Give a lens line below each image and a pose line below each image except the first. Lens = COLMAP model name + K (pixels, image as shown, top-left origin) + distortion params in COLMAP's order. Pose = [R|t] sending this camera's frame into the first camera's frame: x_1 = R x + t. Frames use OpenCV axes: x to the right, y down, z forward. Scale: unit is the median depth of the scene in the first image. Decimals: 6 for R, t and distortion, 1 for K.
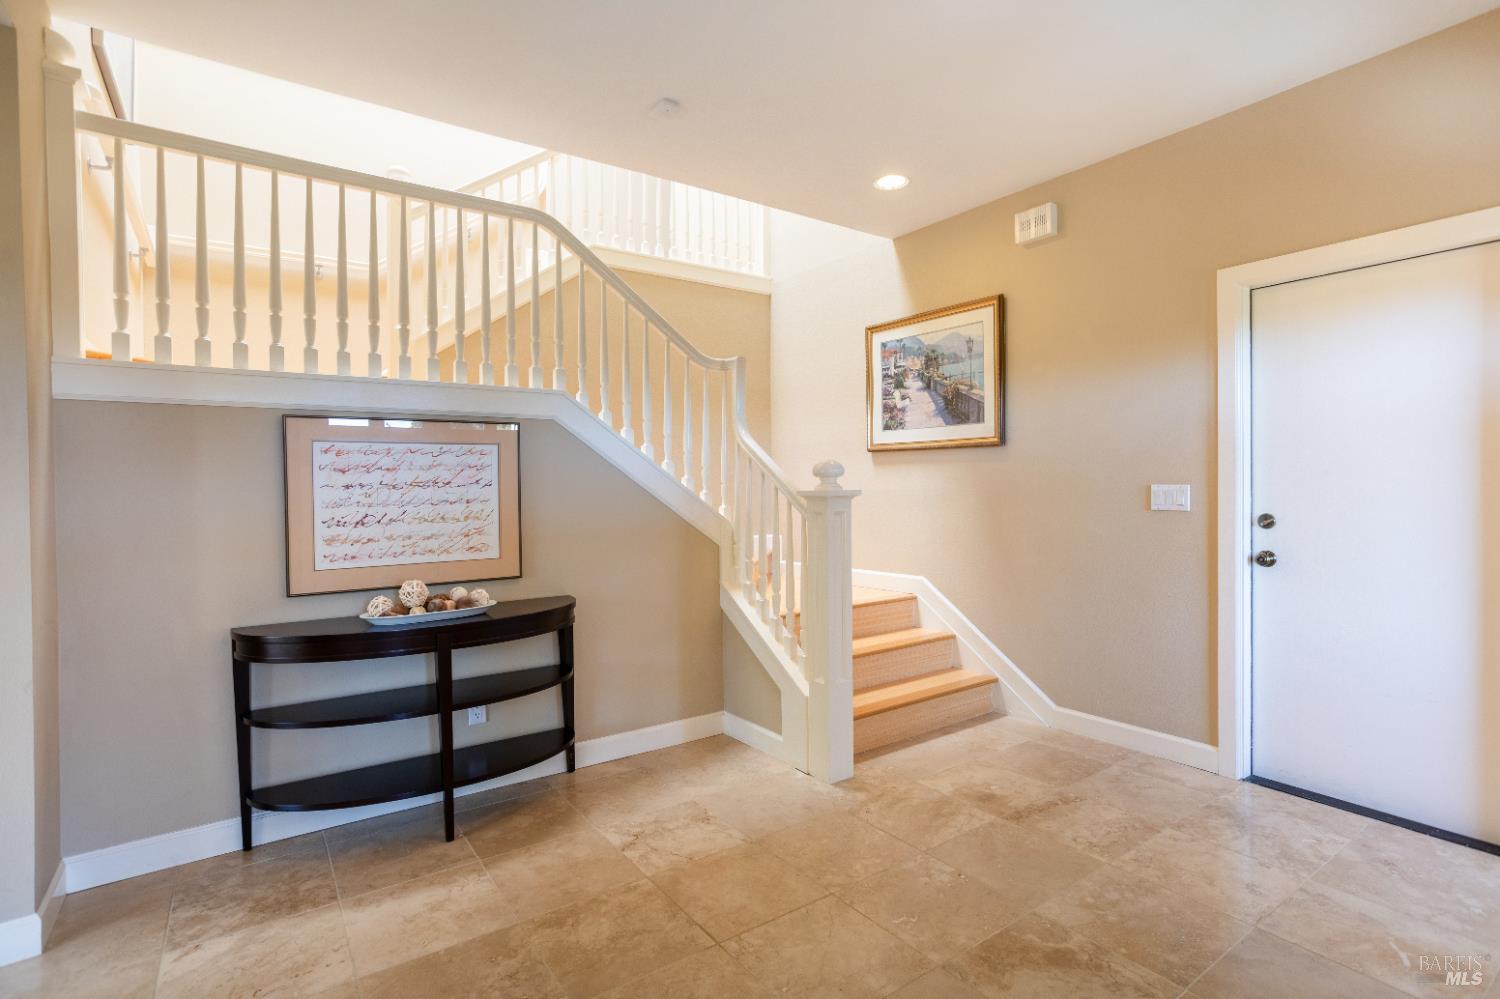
lens RADIAL K [[731.5, 0, 752.5], [0, 731.5, 489.9], [0, 0, 1]] dist [-0.050431, 0.032160]
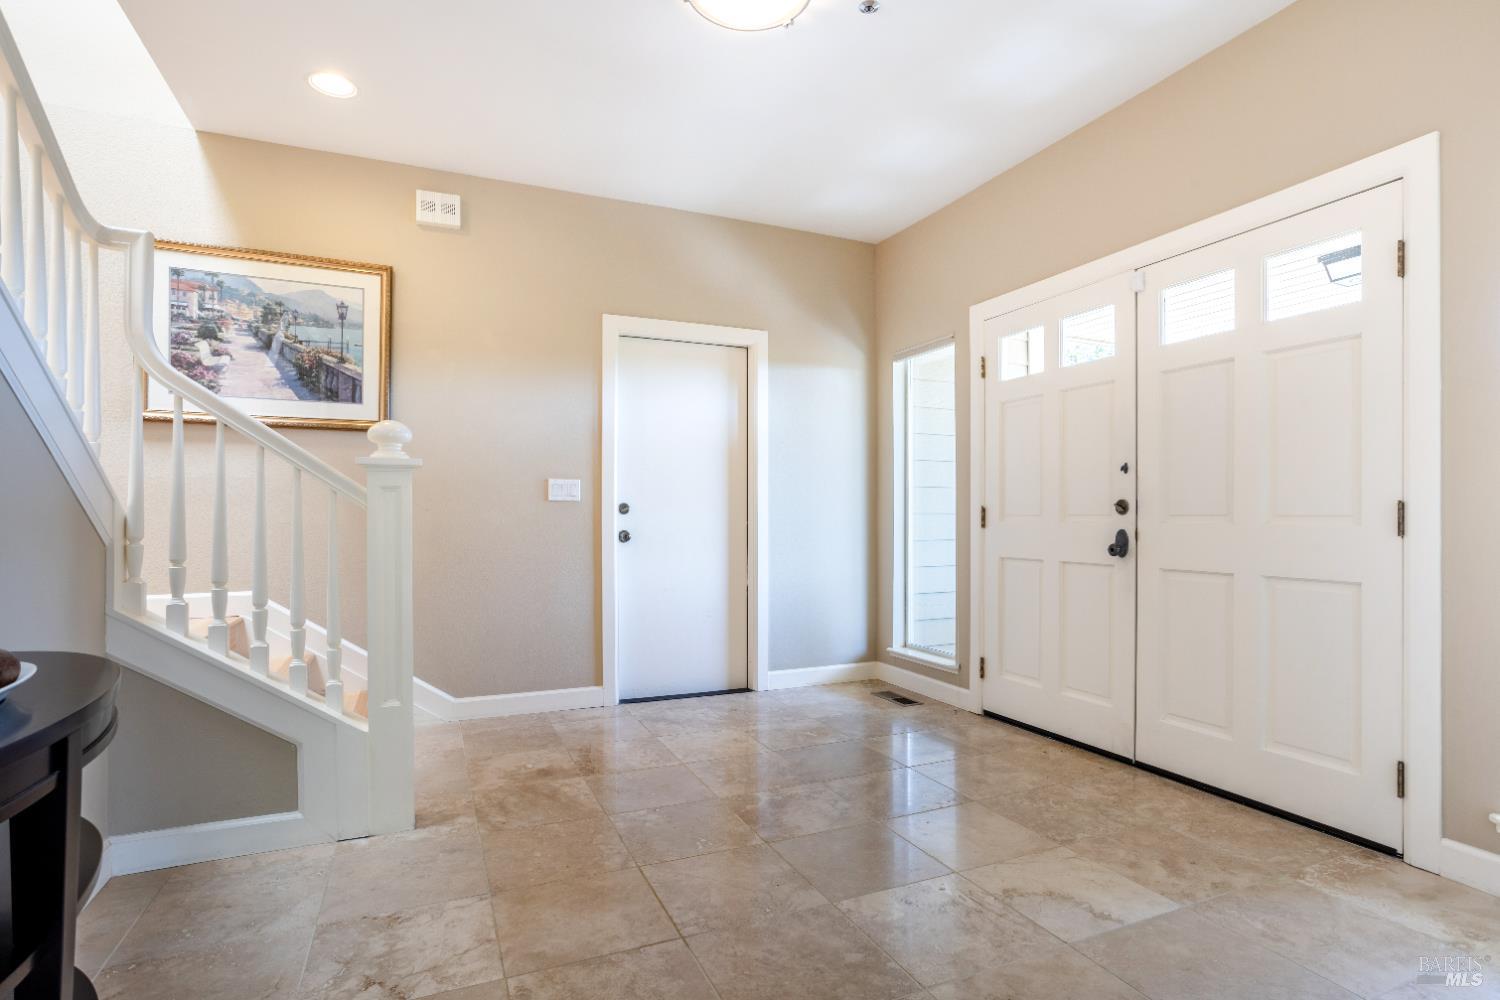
lens RADIAL K [[749.0, 0, 754.8], [0, 749.0, 507.6], [0, 0, 1]] dist [-0.023818, 0.027251]
pose [[0.212936, 0.020697, 0.976847, -0.600281], [0.007251, 0.999715, -0.022762, 0.074896], [-0.977039, 0.011930, 0.212725, 0.451733]]
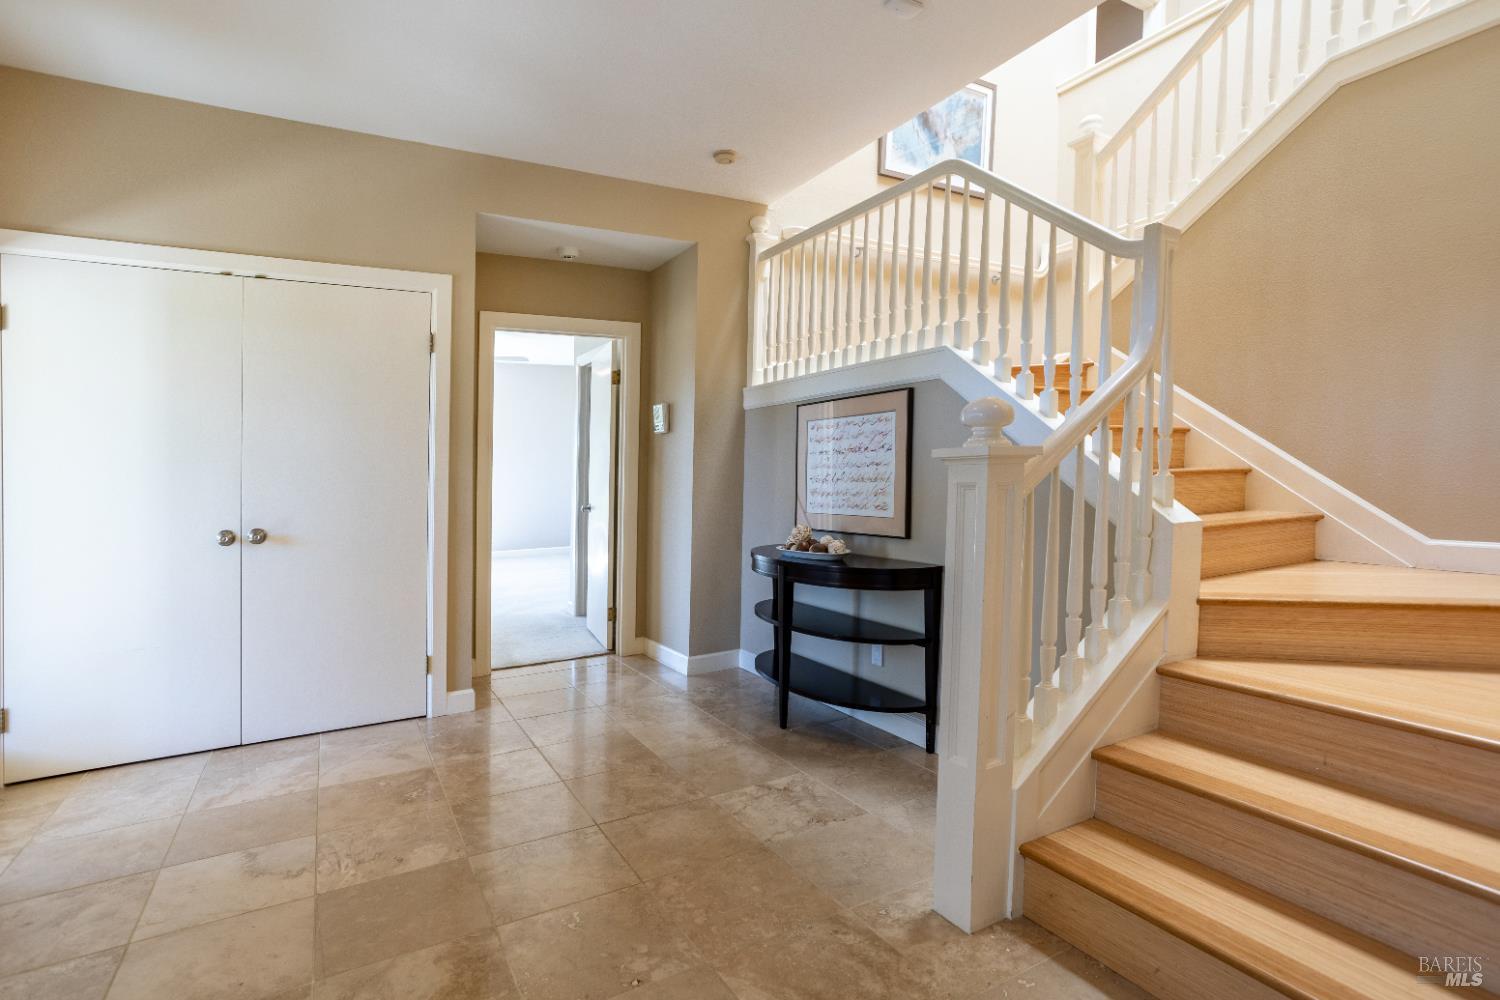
lens RADIAL K [[772.8, 0, 748.1], [0, 772.8, 453.5], [0, 0, 1]] dist [-0.053604, 0.031135]
pose [[-0.119916, -0.009616, -0.992737, 0.777955], [0.015312, 0.999816, -0.011534, 0.009523], [0.992666, -0.016584, -0.119747, 0.905826]]
